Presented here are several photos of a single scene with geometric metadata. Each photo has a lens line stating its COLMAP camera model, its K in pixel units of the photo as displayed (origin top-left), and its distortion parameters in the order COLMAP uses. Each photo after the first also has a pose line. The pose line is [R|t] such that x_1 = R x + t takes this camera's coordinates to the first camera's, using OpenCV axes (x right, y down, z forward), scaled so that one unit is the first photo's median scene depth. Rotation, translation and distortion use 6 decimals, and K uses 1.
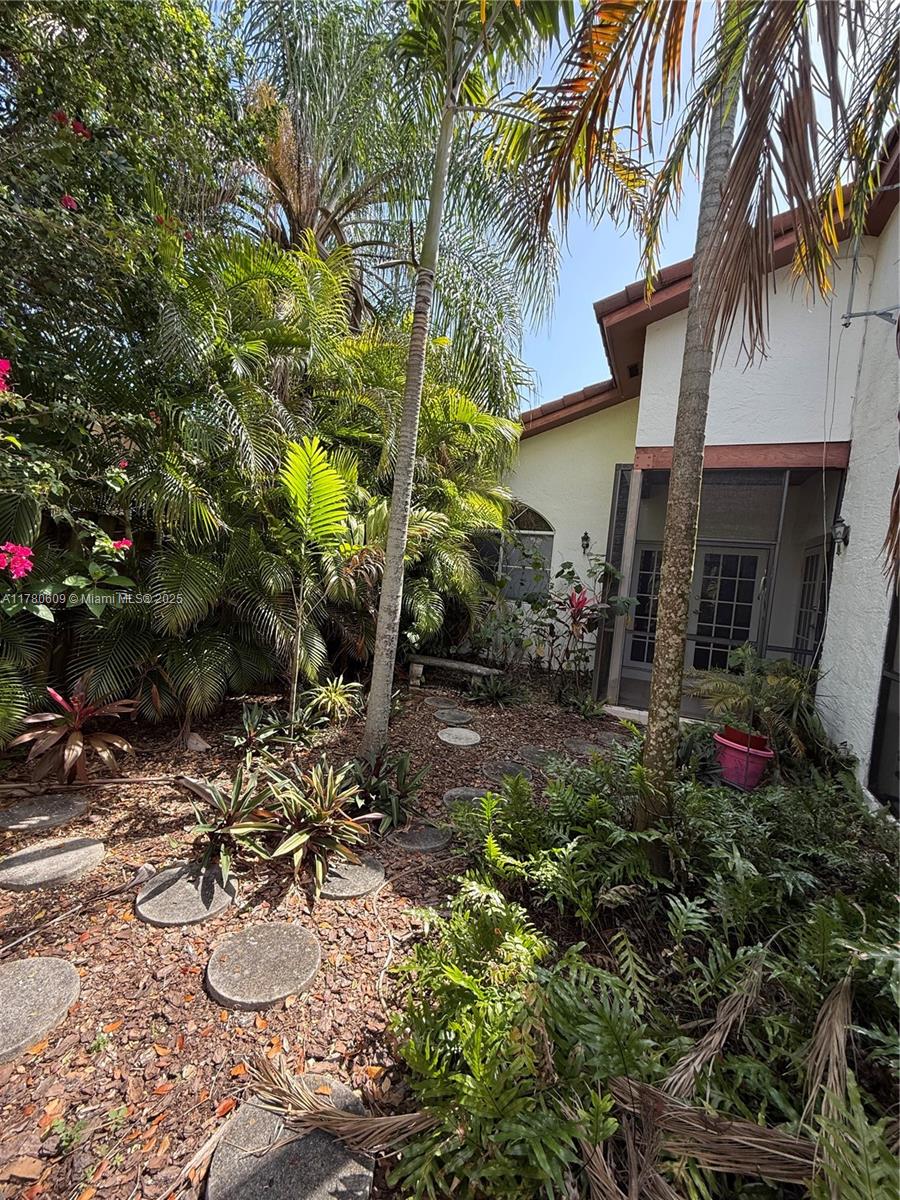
lens RADIAL K [[478.3, 0, 449.8], [0, 478.3, 599.6], [0, 0, 1]] dist [0.001518, -0.000321]
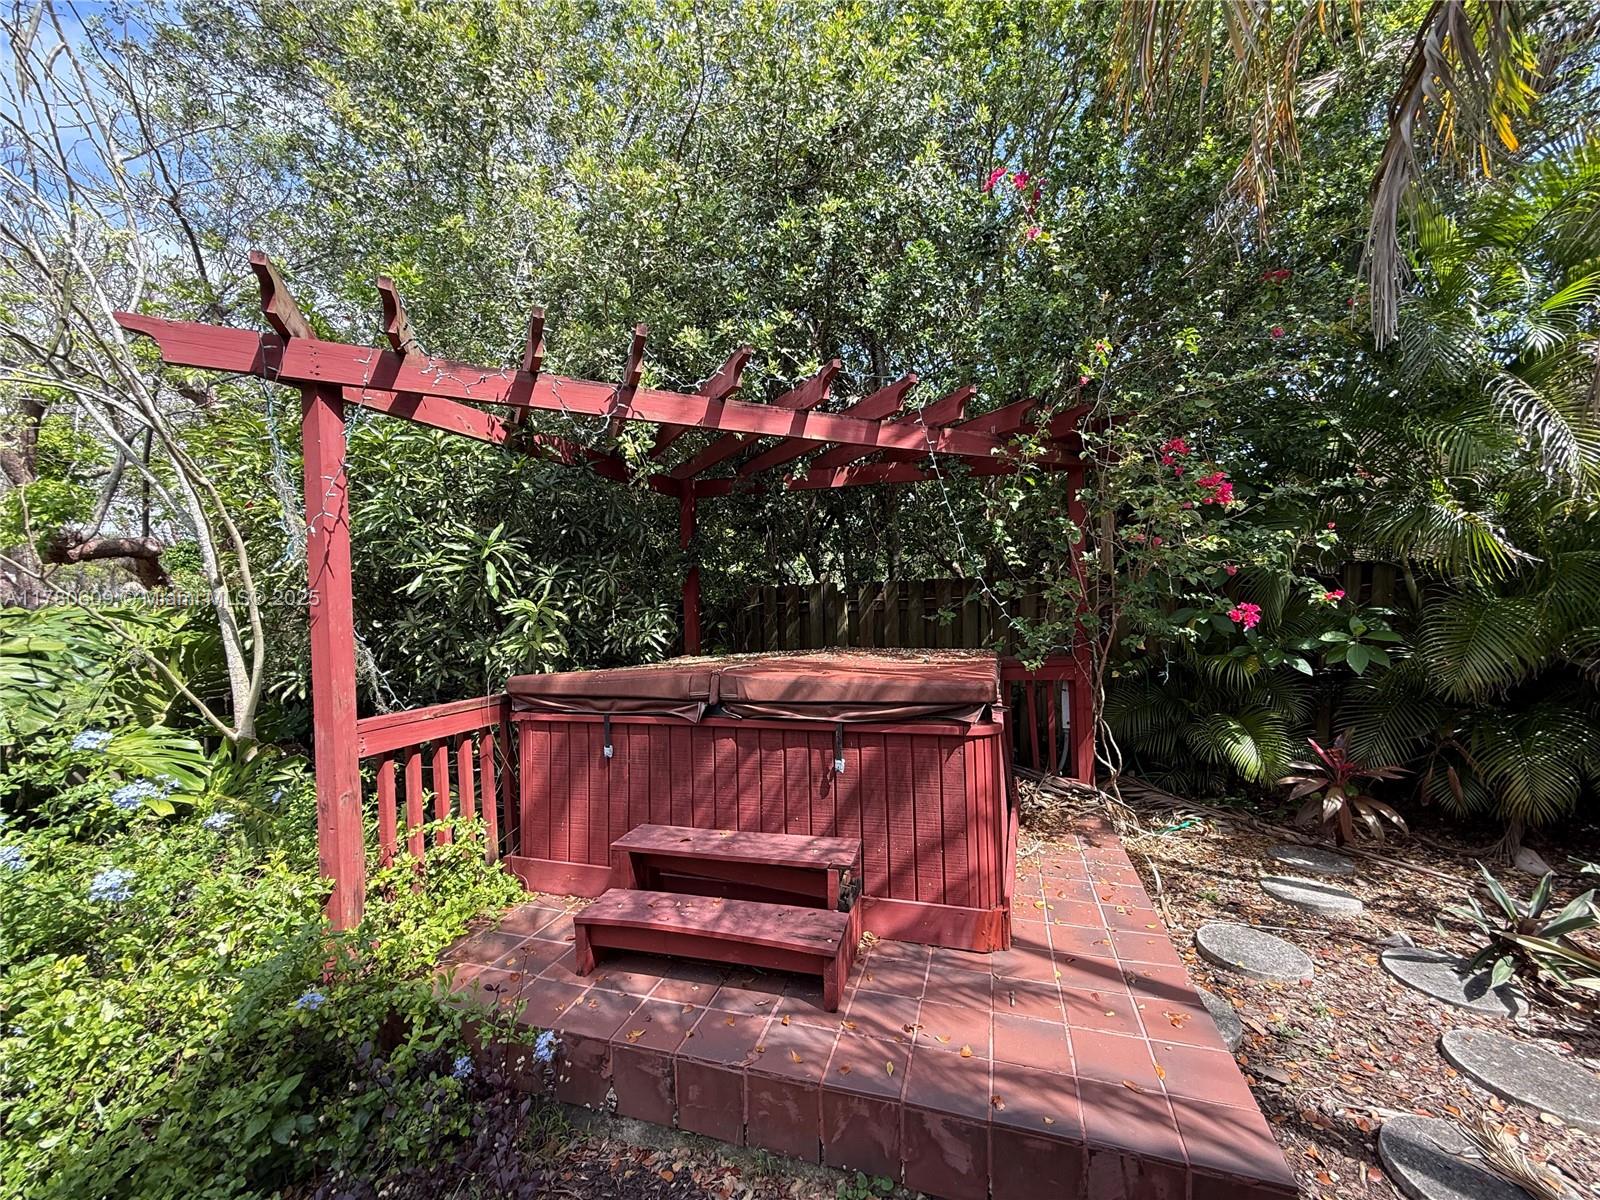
lens RADIAL K [[637.7, 0, 799.3], [0, 637.7, 605.3], [0, 0, 1]] dist [0.001518, -0.000321]
pose [[0.132875, -0.088807, -0.987146, 0.418385], [-0.025485, 0.995342, -0.092975, 0.053701], [0.990805, 0.037512, 0.129993, -0.295896]]
